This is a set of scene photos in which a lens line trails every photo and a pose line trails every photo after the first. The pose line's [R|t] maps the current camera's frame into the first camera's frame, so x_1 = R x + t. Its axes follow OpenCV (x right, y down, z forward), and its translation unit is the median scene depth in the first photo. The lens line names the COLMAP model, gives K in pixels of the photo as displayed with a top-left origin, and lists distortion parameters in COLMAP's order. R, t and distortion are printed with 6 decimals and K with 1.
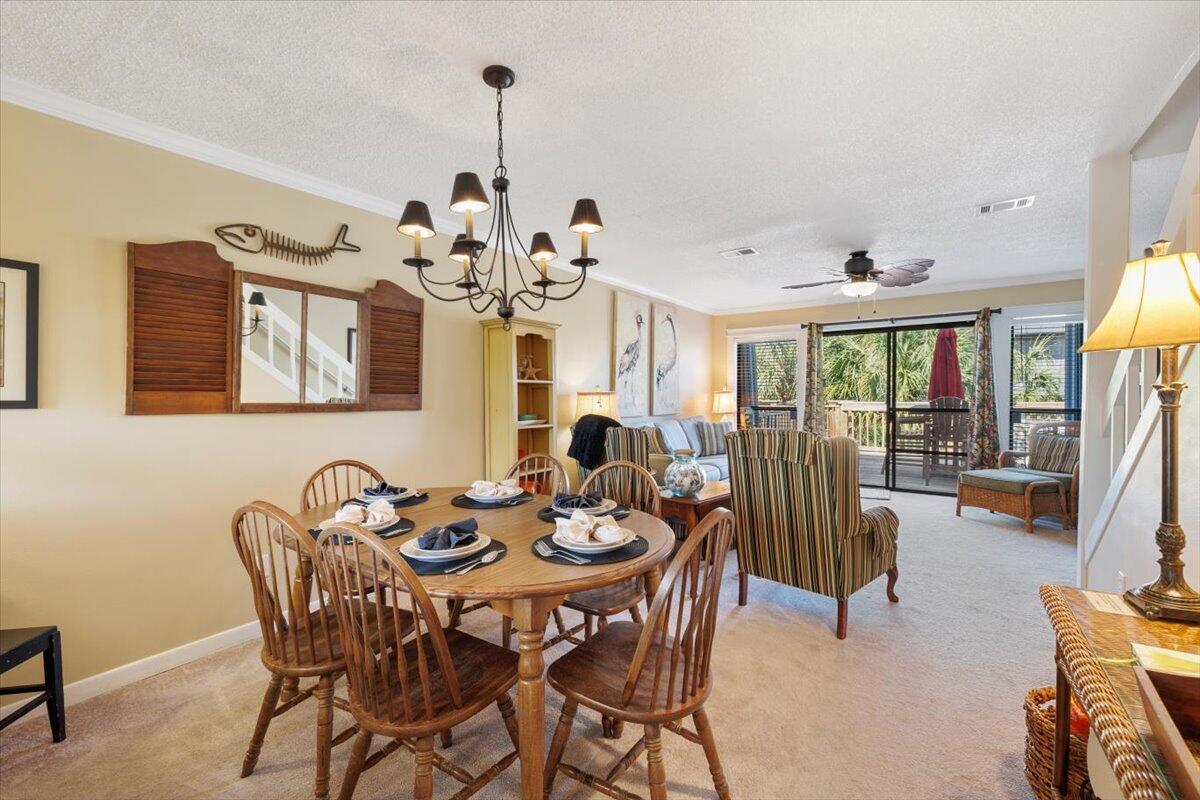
lens RADIAL K [[509.8, 0, 599.0], [0, 509.8, 397.2], [0, 0, 1]] dist [0.001300, -0.000556]
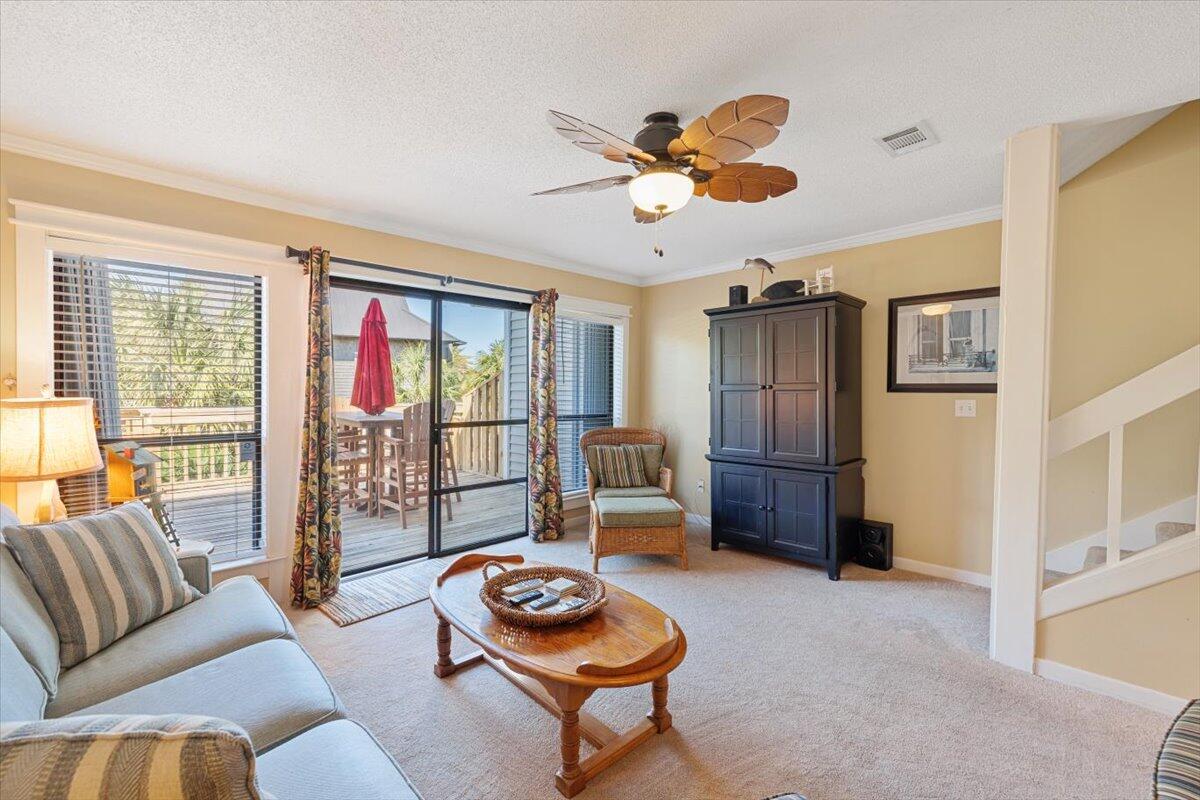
lens RADIAL K [[509.8, 0, 598.6], [0, 509.8, 391.3], [0, 0, 1]] dist [0.001300, -0.000556]
pose [[0.167130, -0.001555, 0.985934, 0.006403], [0.002100, 0.999997, 0.001221, -0.026837], [-0.985933, 0.001866, 0.167133, 1.054347]]
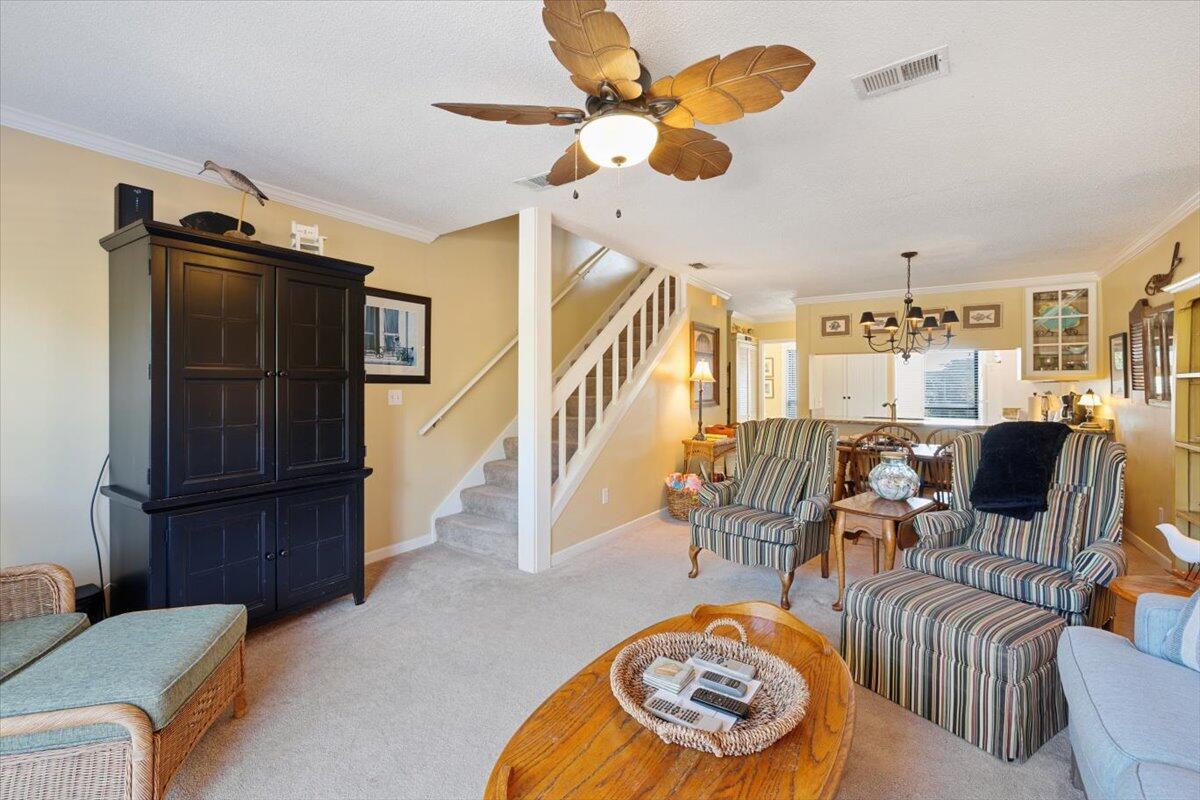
lens RADIAL K [[509.8, 0, 597.1], [0, 509.8, 383.8], [0, 0, 1]] dist [0.001300, -0.000556]
pose [[-0.999977, 0.001726, -0.006534, 0.571155], [0.001734, 0.999998, -0.001265, -0.020060], [0.006532, -0.001276, -0.999978, 1.527858]]
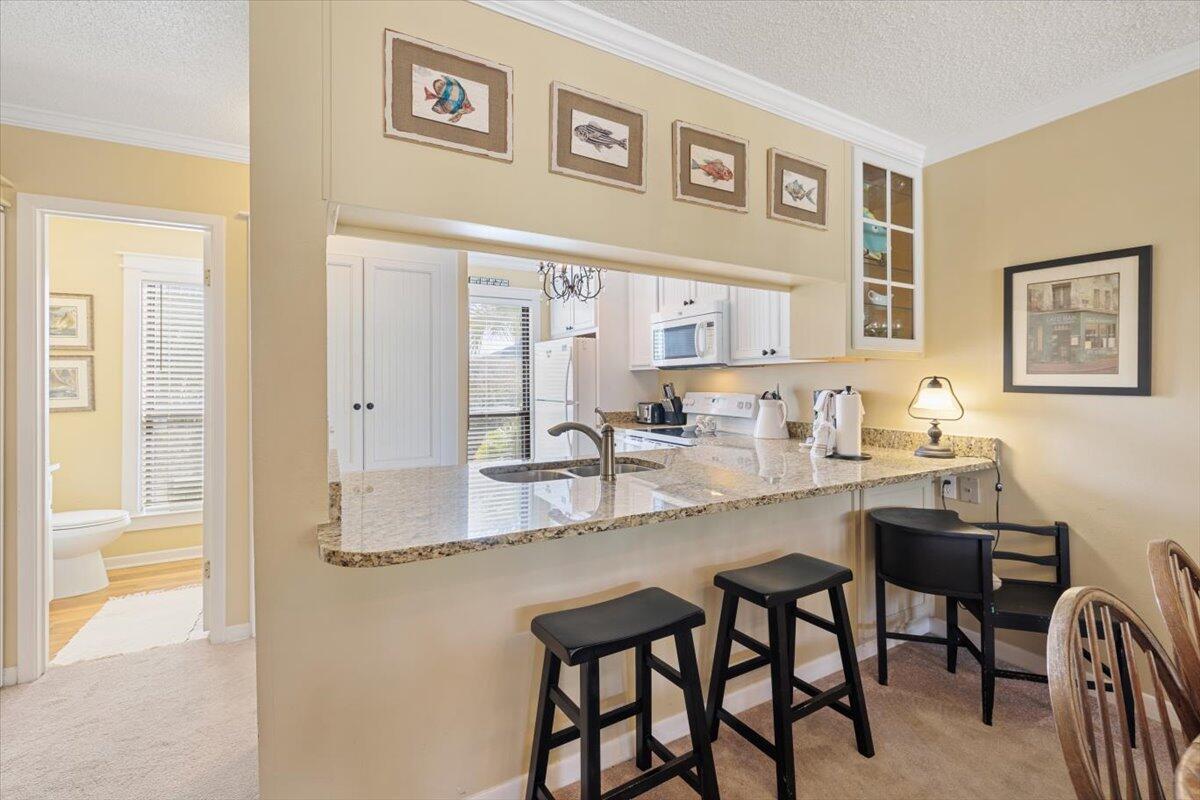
lens RADIAL K [[509.8, 0, 592.3], [0, 509.8, 381.1], [0, 0, 1]] dist [0.001300, -0.000556]
pose [[-0.444390, 0.003371, -0.895827, 0.109924], [0.000800, 0.999994, 0.003366, -0.004790], [0.895833, 0.000779, -0.444390, 0.233087]]
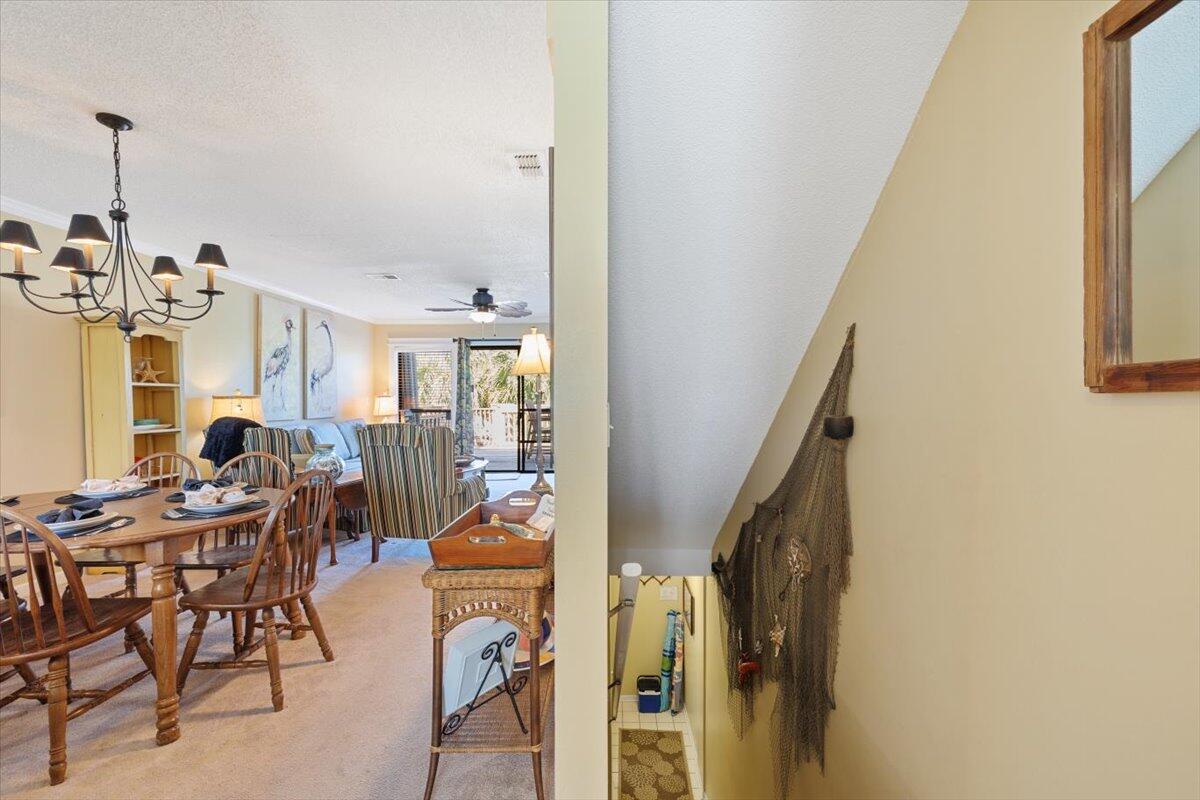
lens RADIAL K [[509.8, 0, 603.5], [0, 509.8, 409.7], [0, 0, 1]] dist [0.001300, -0.000556]
pose [[0.823875, -0.012856, 0.566626, 0.023748], [0.003907, 0.999848, 0.017004, 0.003772], [-0.566758, -0.011796, 0.823800, -0.265946]]
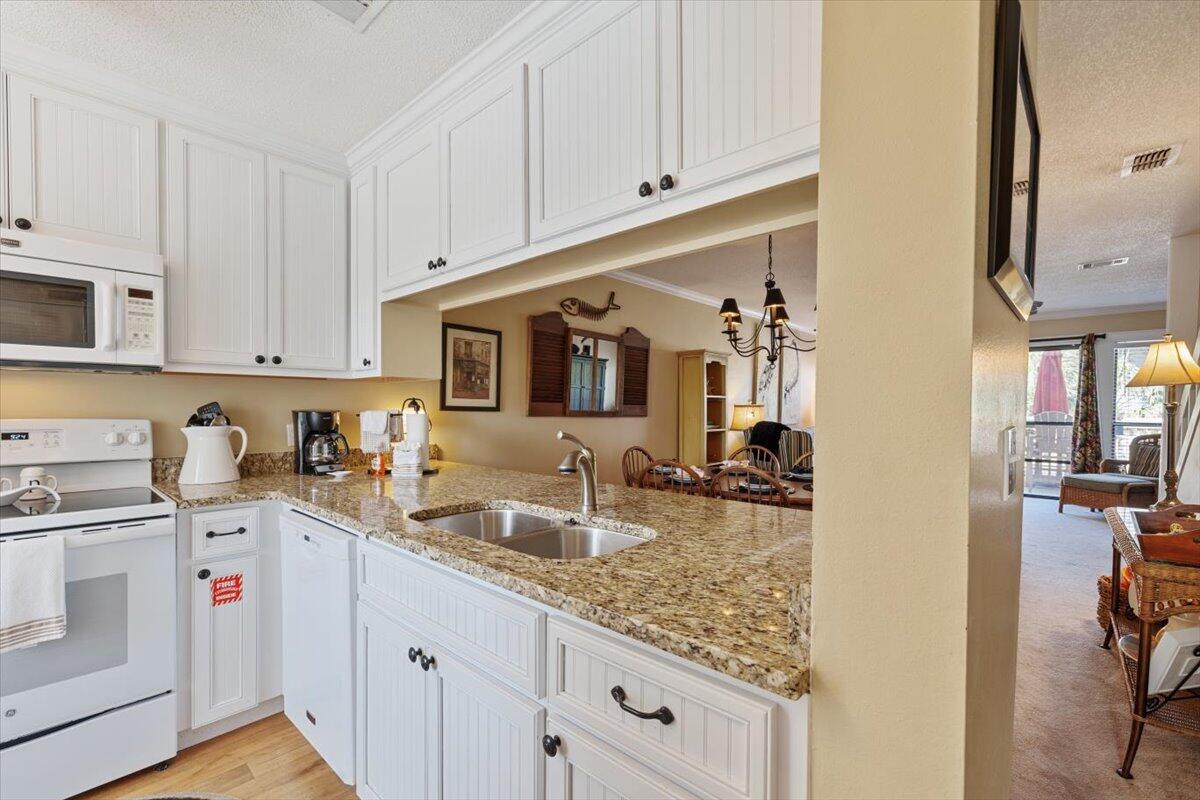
lens RADIAL K [[509.8, 0, 599.9], [0, 509.8, 413.5], [0, 0, 1]] dist [0.001300, -0.000556]
pose [[0.992193, 0.010304, -0.124288, -0.249404], [-0.009377, 0.999924, 0.008047, 0.005598], [0.124361, -0.006818, 0.992214, -0.360366]]
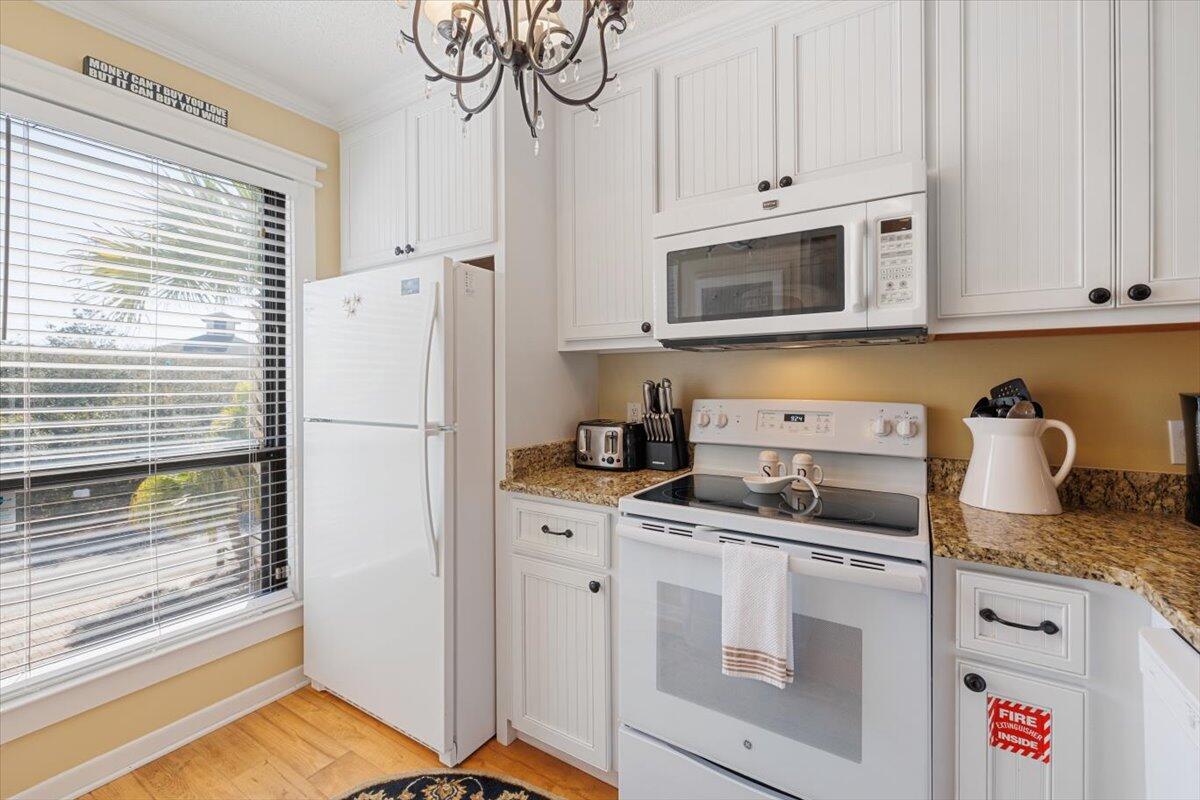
lens RADIAL K [[509.8, 0, 591.6], [0, 509.8, 381.6], [0, 0, 1]] dist [0.001300, -0.000556]
pose [[0.040477, -0.000583, -0.999180, -0.401558], [-0.005125, 0.999987, -0.000791, 0.005295], [0.999167, 0.005153, 0.040473, -0.163122]]
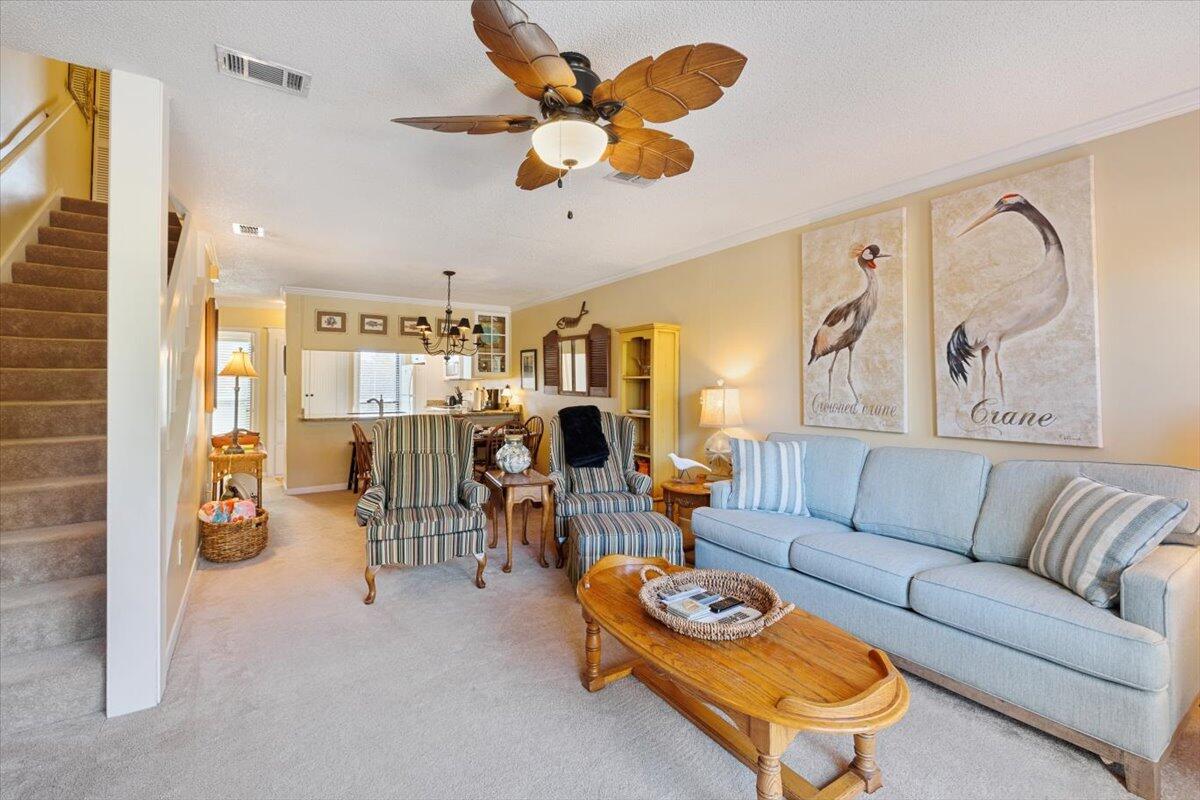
lens RADIAL K [[509.8, 0, 594.1], [0, 509.8, 373.0], [0, 0, 1]] dist [0.001300, -0.000556]
pose [[-0.365553, -0.015014, -0.930669, 0.960538], [-0.000808, 0.999875, -0.015813, -0.020800], [0.930790, -0.005029, -0.365519, 1.269289]]
